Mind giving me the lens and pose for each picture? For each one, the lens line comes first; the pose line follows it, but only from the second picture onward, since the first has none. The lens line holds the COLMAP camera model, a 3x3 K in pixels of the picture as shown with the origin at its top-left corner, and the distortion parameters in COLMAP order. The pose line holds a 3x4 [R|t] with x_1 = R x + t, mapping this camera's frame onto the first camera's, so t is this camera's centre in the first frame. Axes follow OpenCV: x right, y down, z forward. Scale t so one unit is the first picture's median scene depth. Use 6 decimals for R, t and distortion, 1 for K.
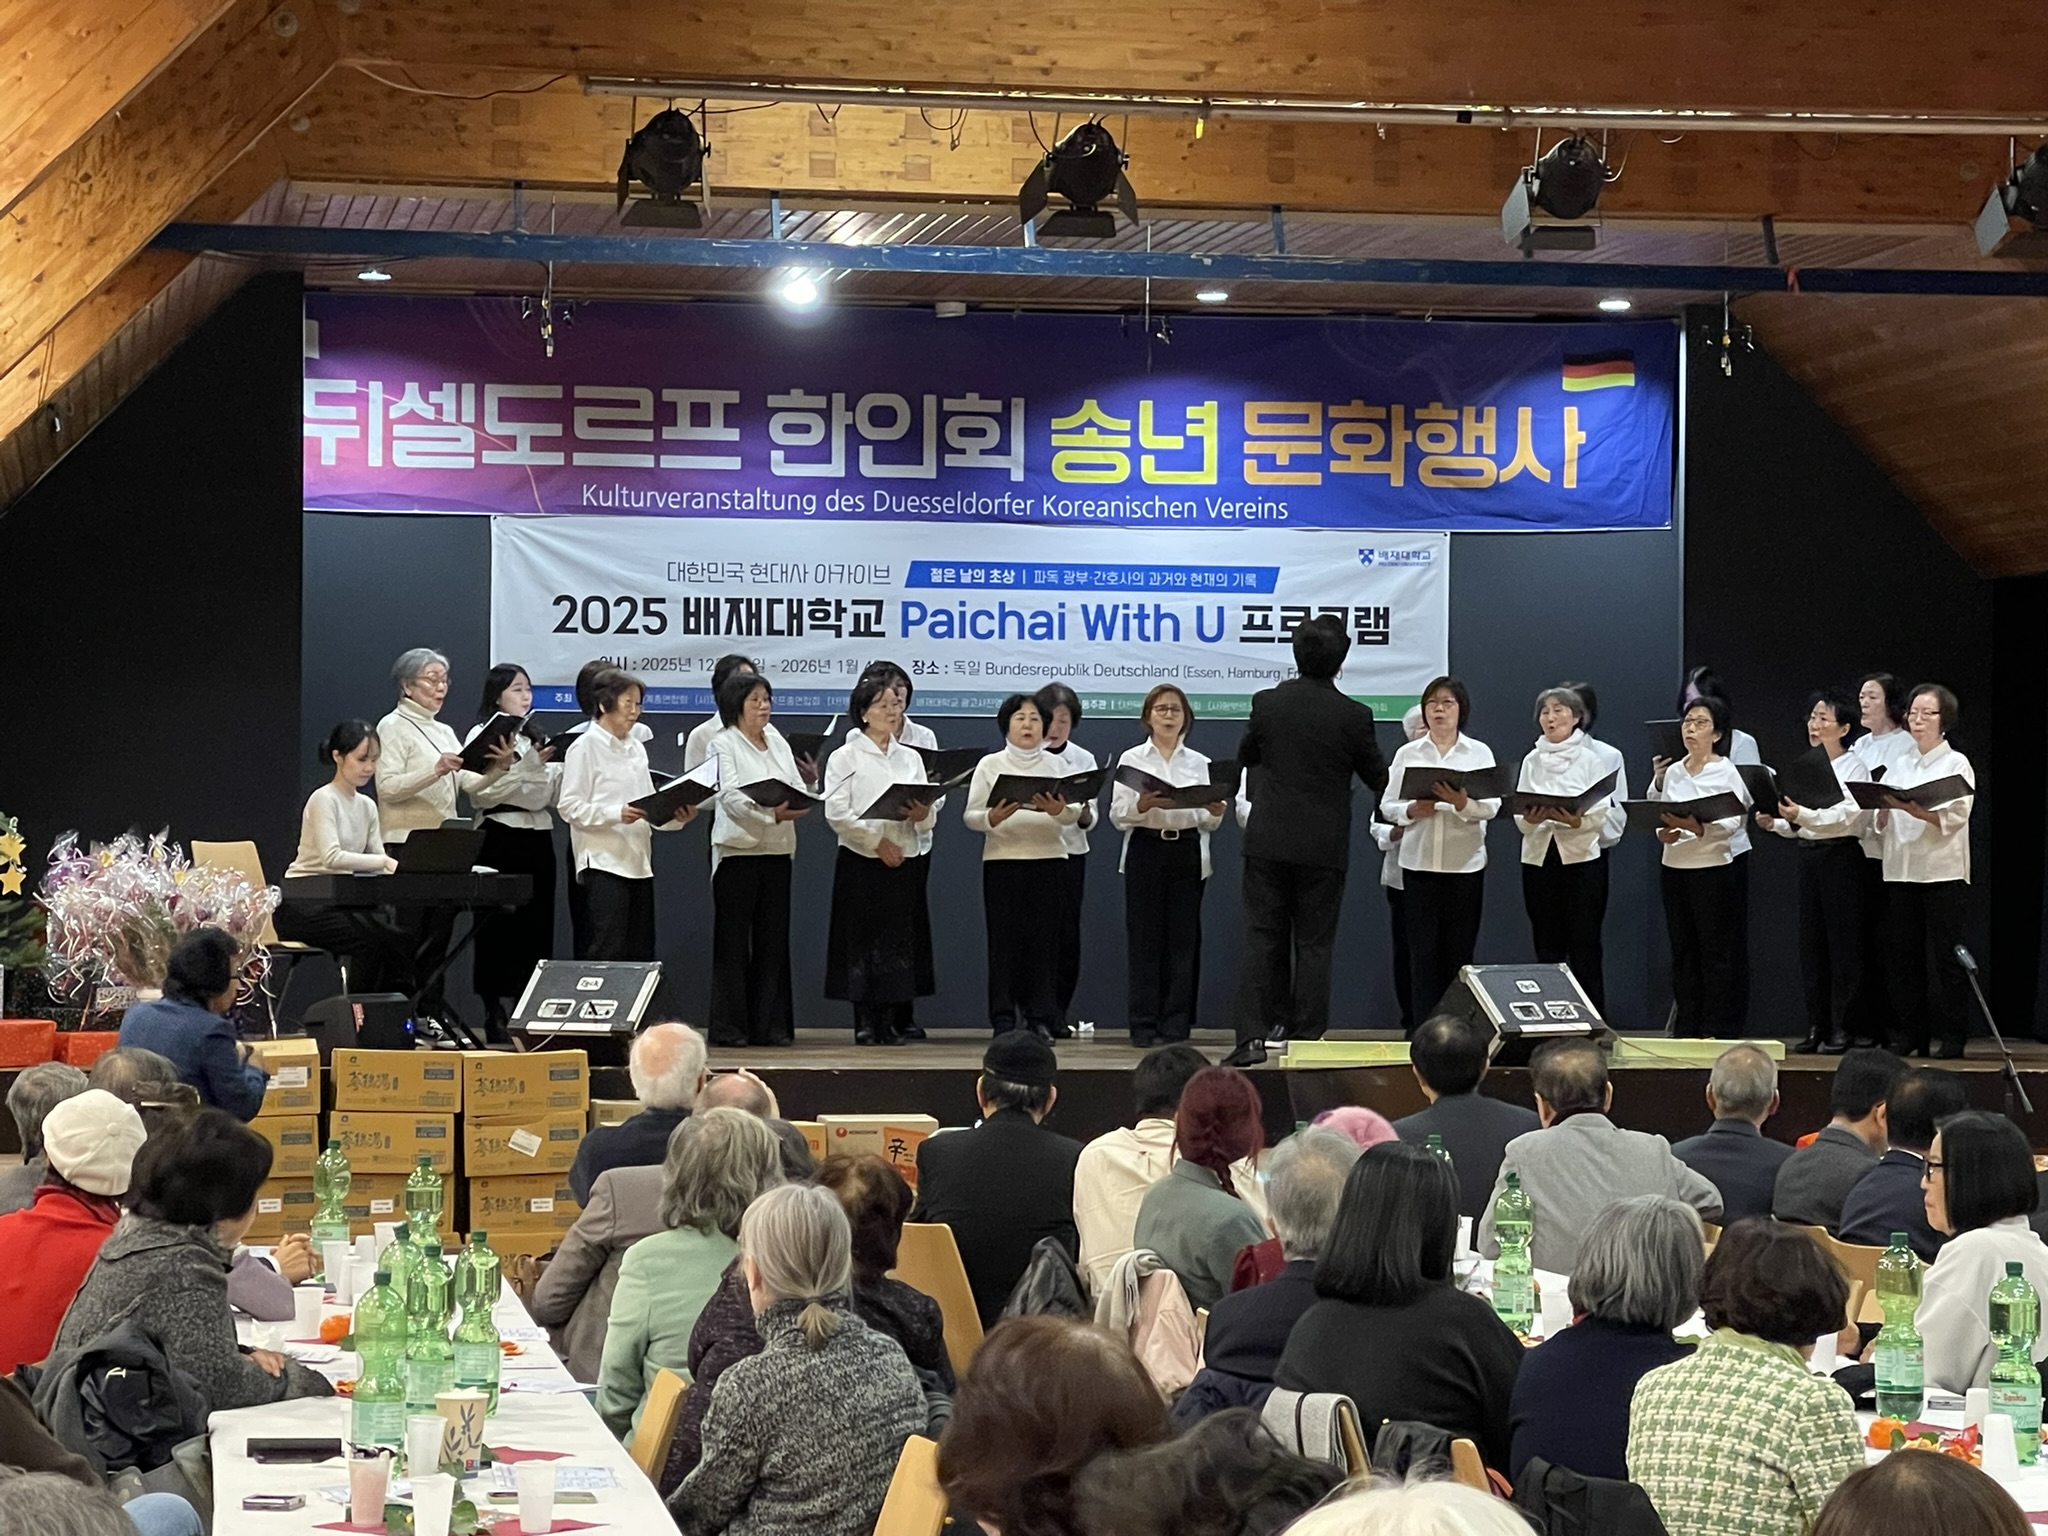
lens RADIAL K [[5387.6, 0, 1023.4], [0, 5387.6, 768.3], [0, 0, 1]] dist [0.073817, 0.000000]
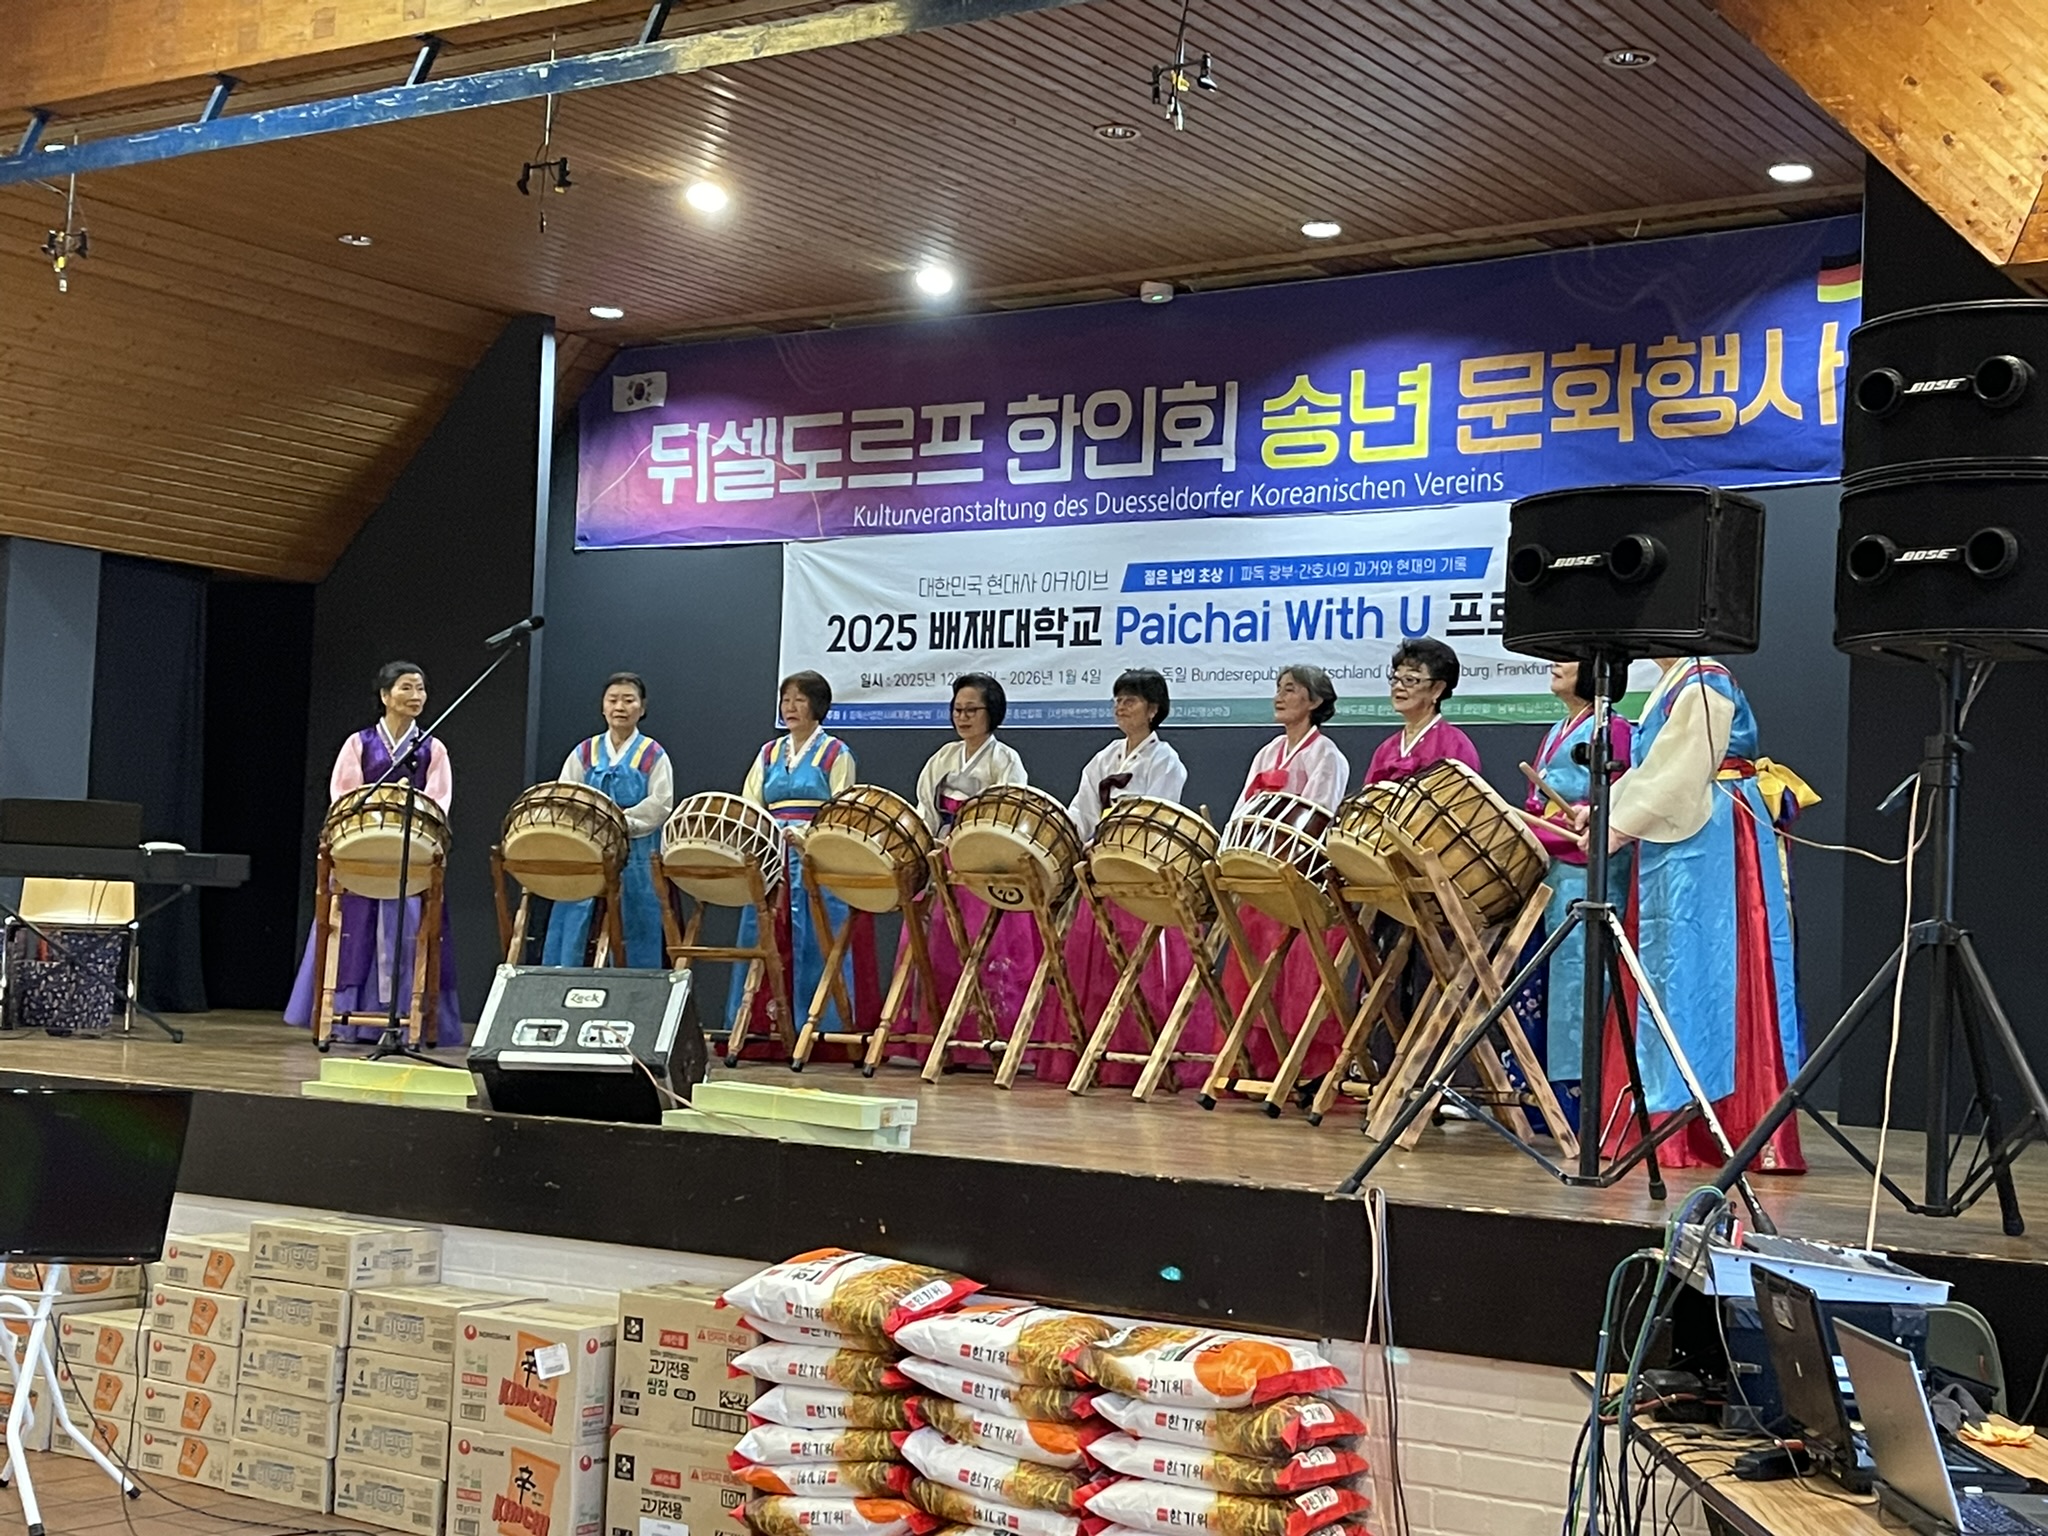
lens RADIAL K [[2897.1, 0, 1023.3], [0, 2897.1, 769.1], [0, 0, 1]] dist [0.121564, 0.000000]
pose [[0.724731, -0.014916, -0.688870, 0.315228], [-0.023002, 0.998685, -0.045823, 0.021160], [0.688648, 0.049055, 0.723435, 0.620204]]
